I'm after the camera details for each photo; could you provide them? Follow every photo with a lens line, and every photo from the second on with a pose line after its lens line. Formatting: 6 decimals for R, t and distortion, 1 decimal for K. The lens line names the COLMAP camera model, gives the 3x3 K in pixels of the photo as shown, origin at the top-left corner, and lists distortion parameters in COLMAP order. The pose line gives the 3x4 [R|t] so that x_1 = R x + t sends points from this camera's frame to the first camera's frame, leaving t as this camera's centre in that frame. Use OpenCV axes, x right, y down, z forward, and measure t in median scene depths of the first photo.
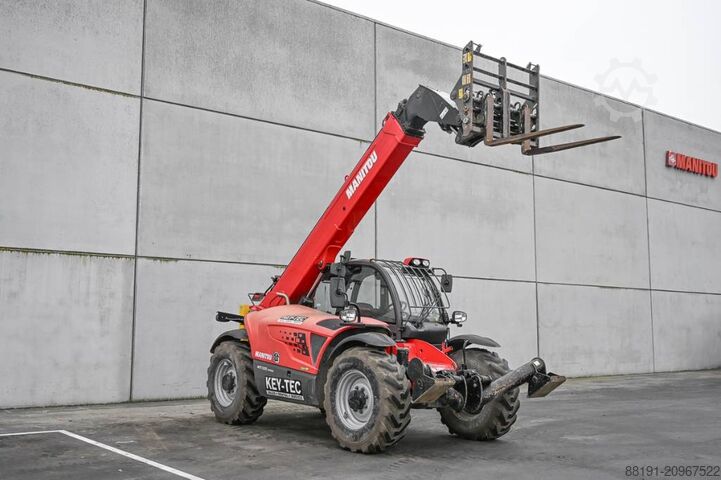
lens RADIAL K [[821.3, 0, 363.9], [0, 821.3, 245.8], [0, 0, 1]] dist [0.004942, 0.008257]
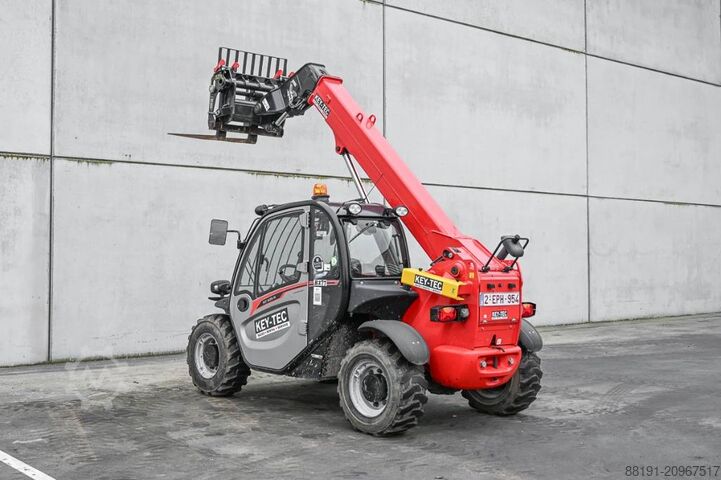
lens RADIAL K [[949.2, 0, 360.5], [0, 949.2, 240.0], [0, 0, 1]] dist [-0.001095, 0.017825]
pose [[0.999674, -0.001441, 0.025495, -0.033652], [-0.000742, 0.996344, 0.085424, 0.013751], [-0.025524, -0.085415, 0.996018, 0.173367]]
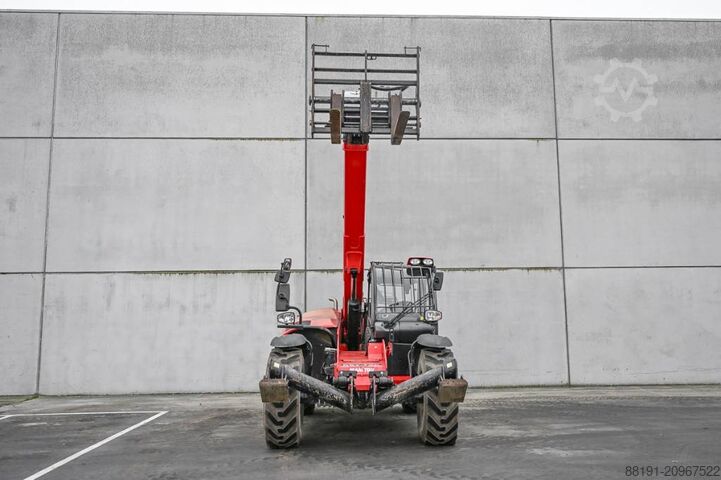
lens RADIAL K [[692.8, 0, 355.7], [0, 692.8, 237.2], [0, 0, 1]] dist [0.007775, 0.001220]
pose [[0.801227, -0.091557, -0.591314, 0.365145], [0.078855, 0.995762, -0.047333, 0.017550], [0.593141, -0.008704, 0.805051, 0.210213]]
